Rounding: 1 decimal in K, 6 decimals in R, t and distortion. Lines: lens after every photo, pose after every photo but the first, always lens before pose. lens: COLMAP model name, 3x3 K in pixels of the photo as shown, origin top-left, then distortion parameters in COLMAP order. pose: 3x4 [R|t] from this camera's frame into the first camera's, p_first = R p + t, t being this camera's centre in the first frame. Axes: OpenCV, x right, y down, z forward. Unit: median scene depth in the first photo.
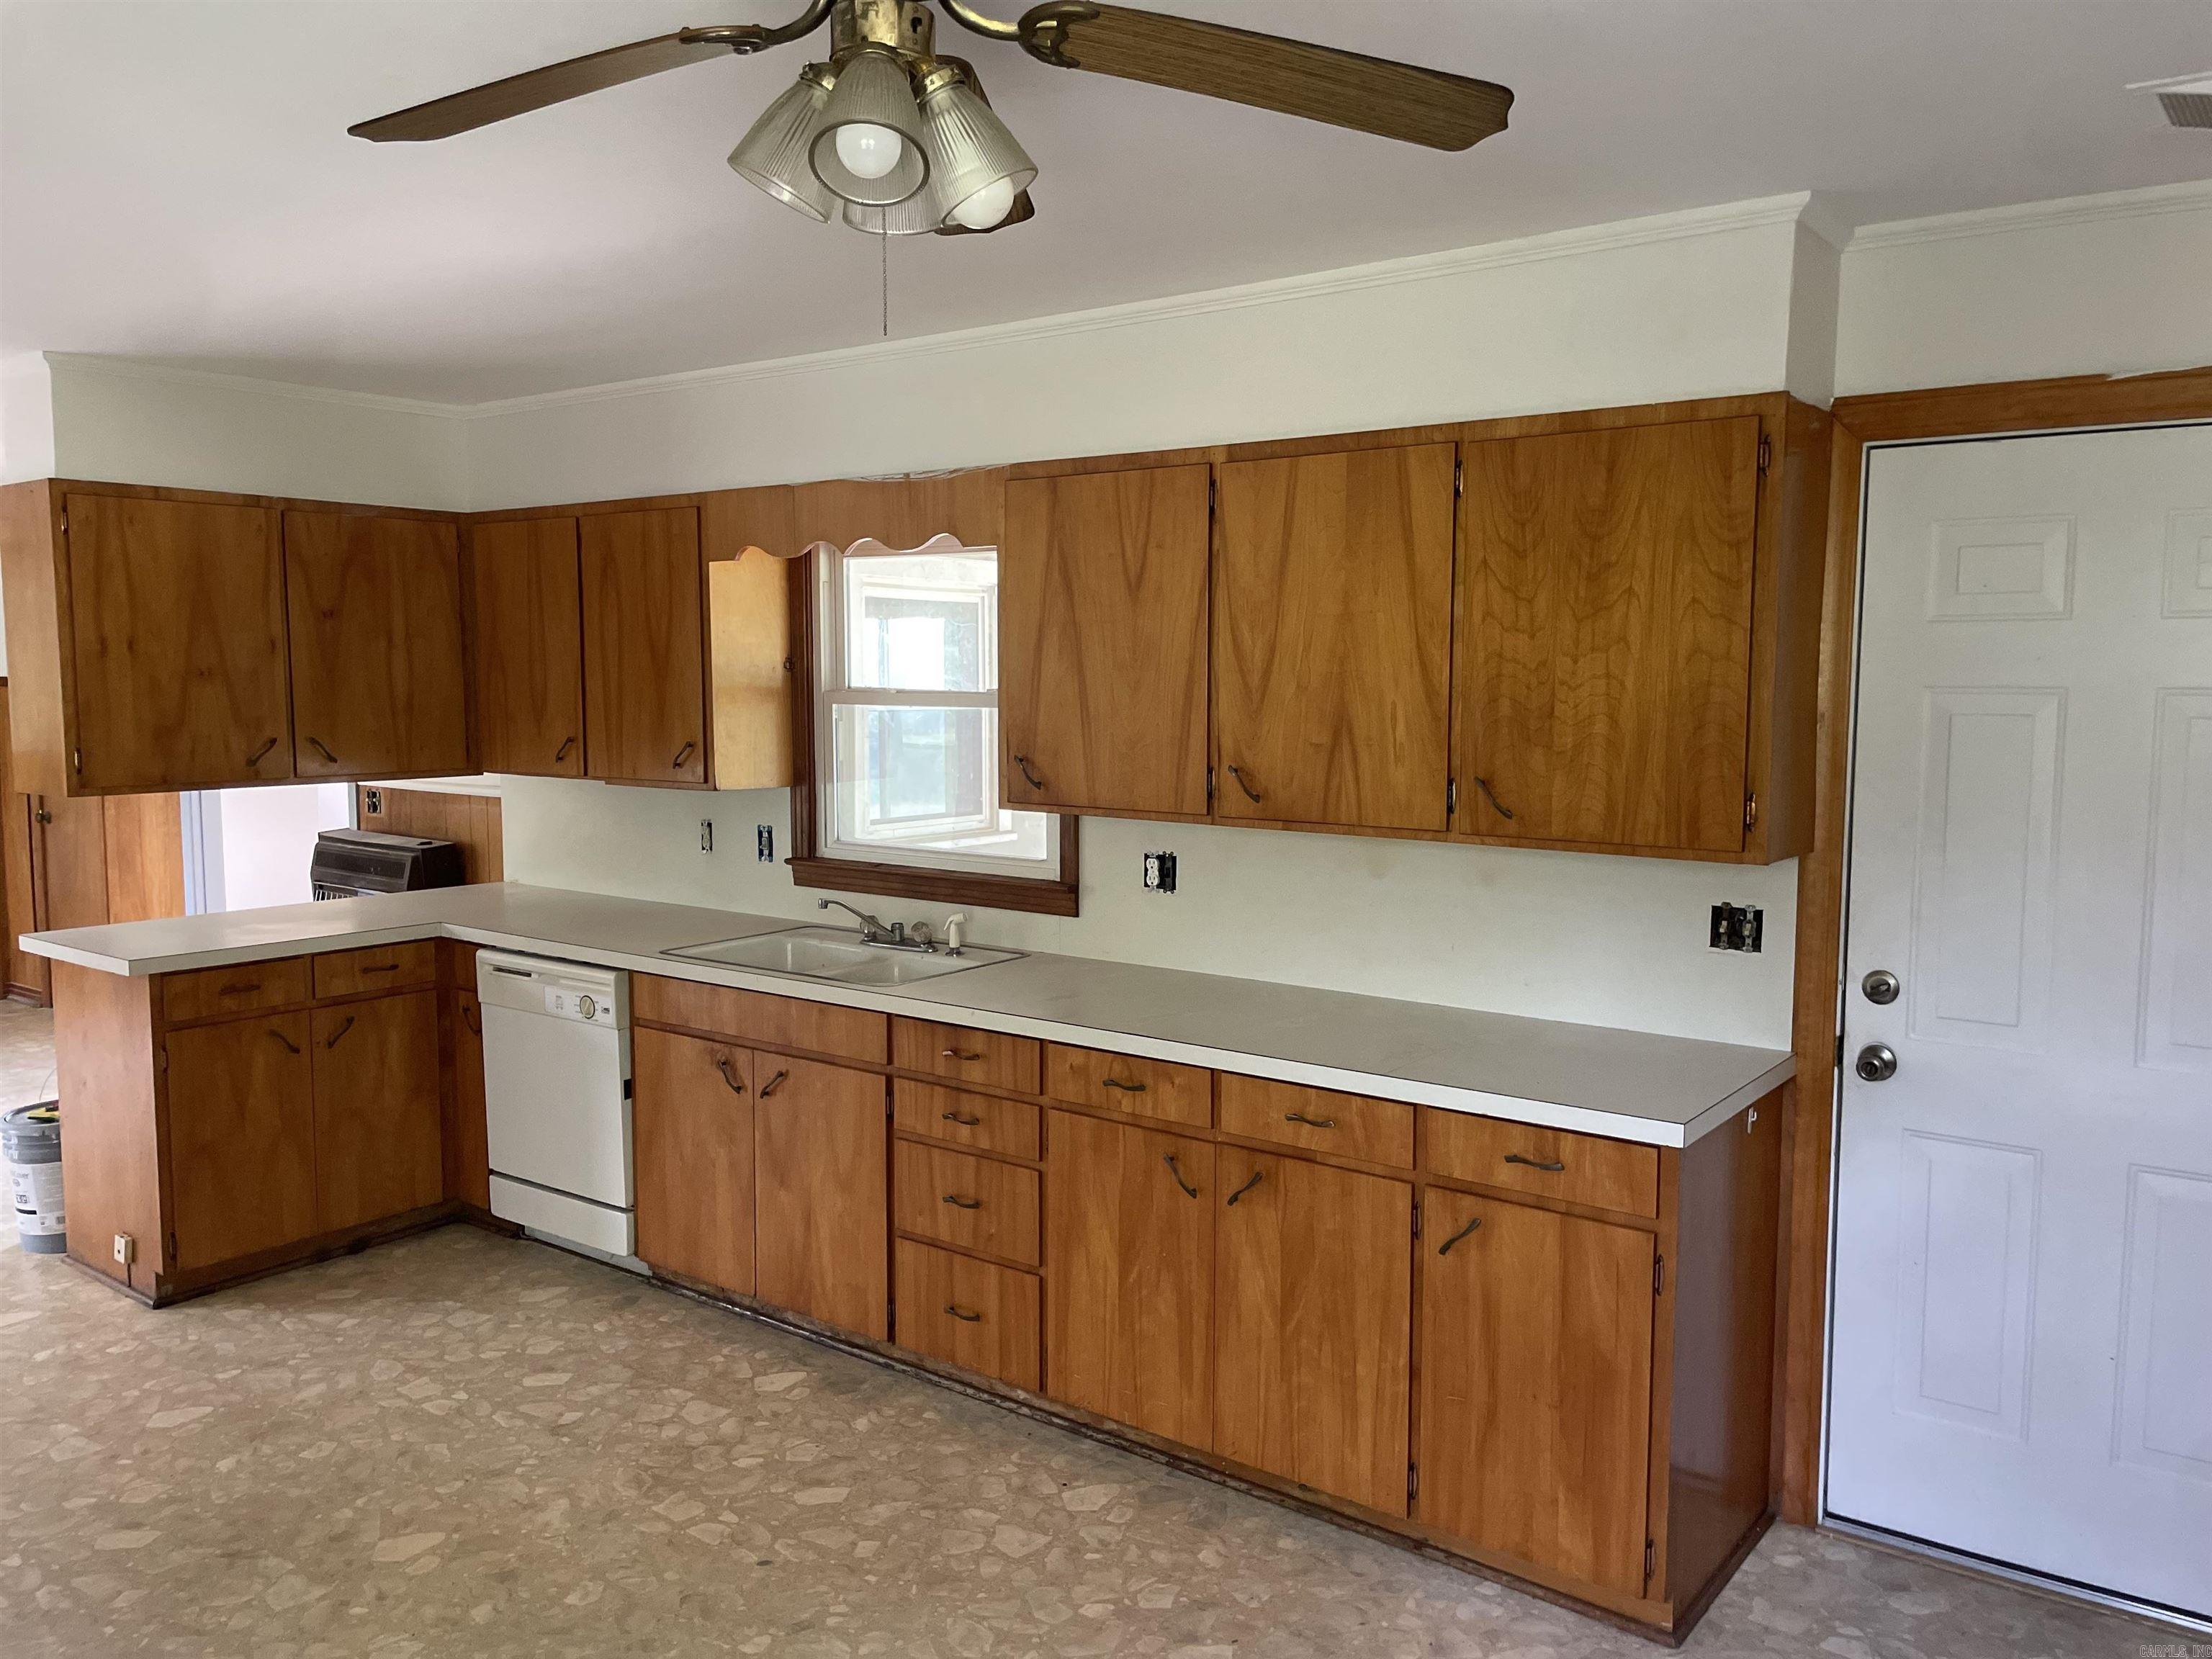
lens RADIAL K [[1692.9, 0, 1111.8], [0, 1692.9, 844.7], [0, 0, 1]] dist [0.076630, -0.100717]
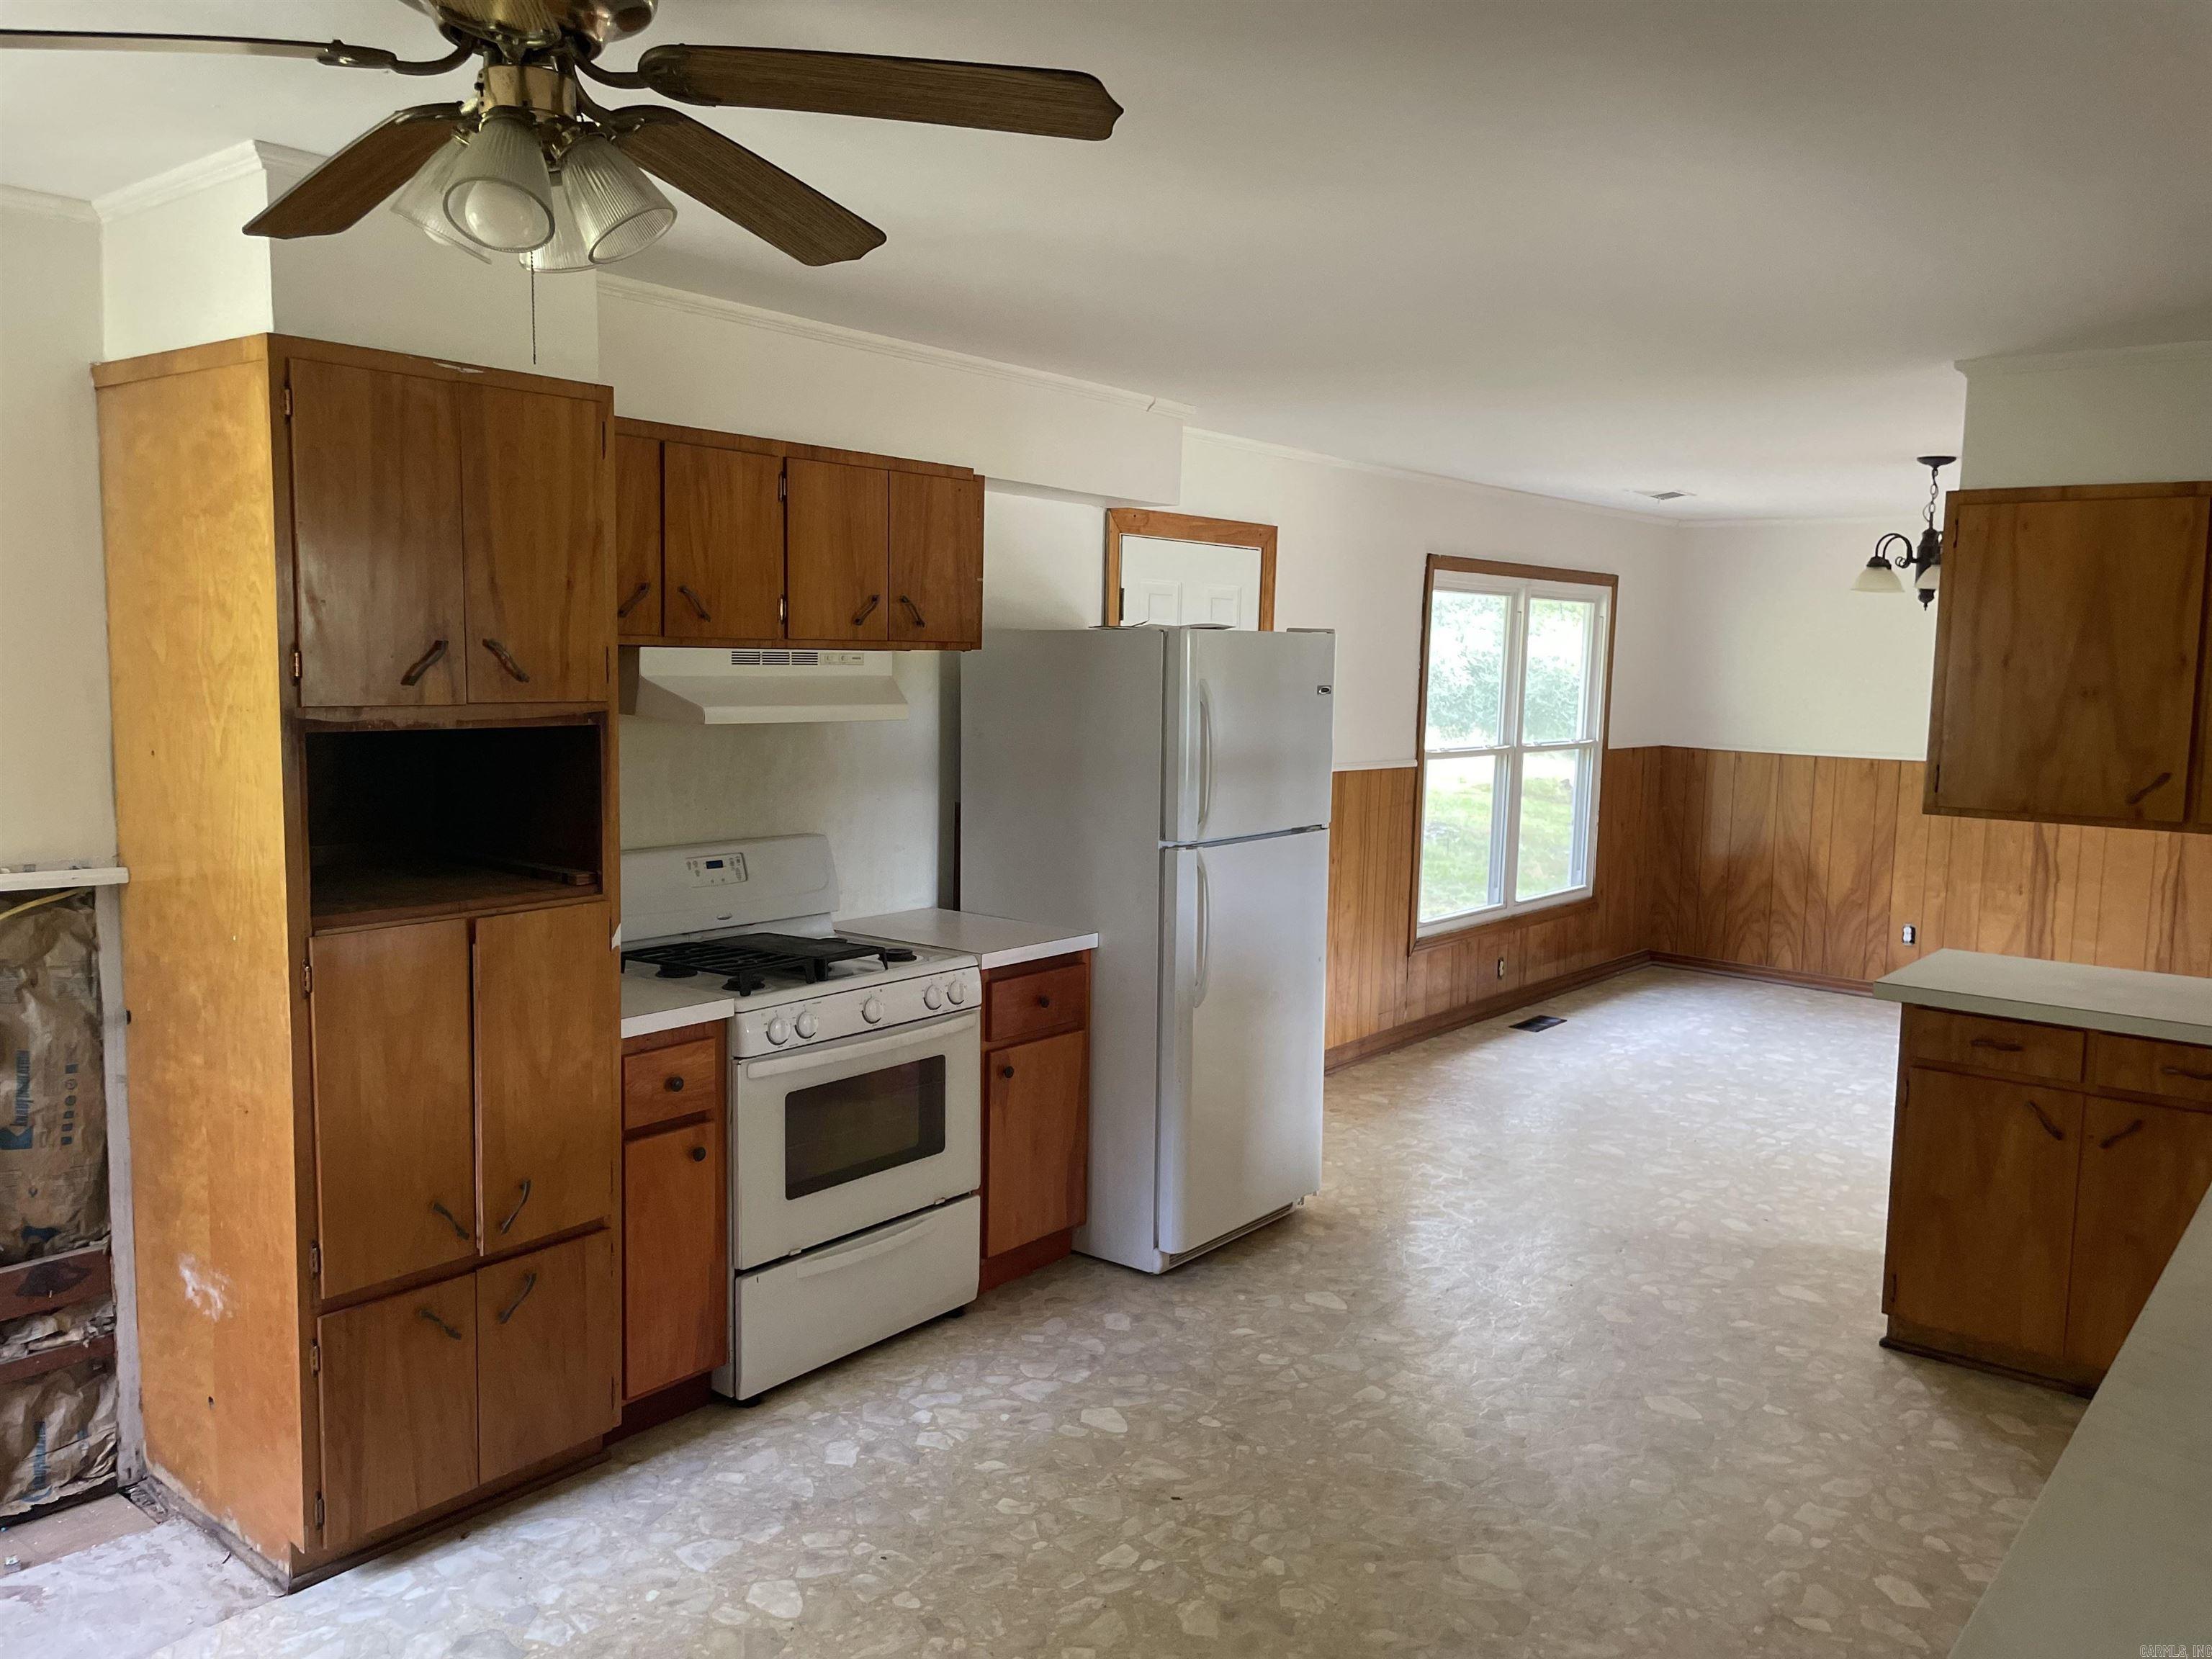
lens RADIAL K [[1692.9, 0, 1108.4], [0, 1692.9, 832.4], [0, 0, 1]] dist [0.076630, -0.100717]
pose [[-0.054149, 0.095702, -0.993936, 0.394037], [-0.130680, 0.986156, 0.102072, -0.055465], [0.989945, 0.135415, -0.040893, 0.568916]]
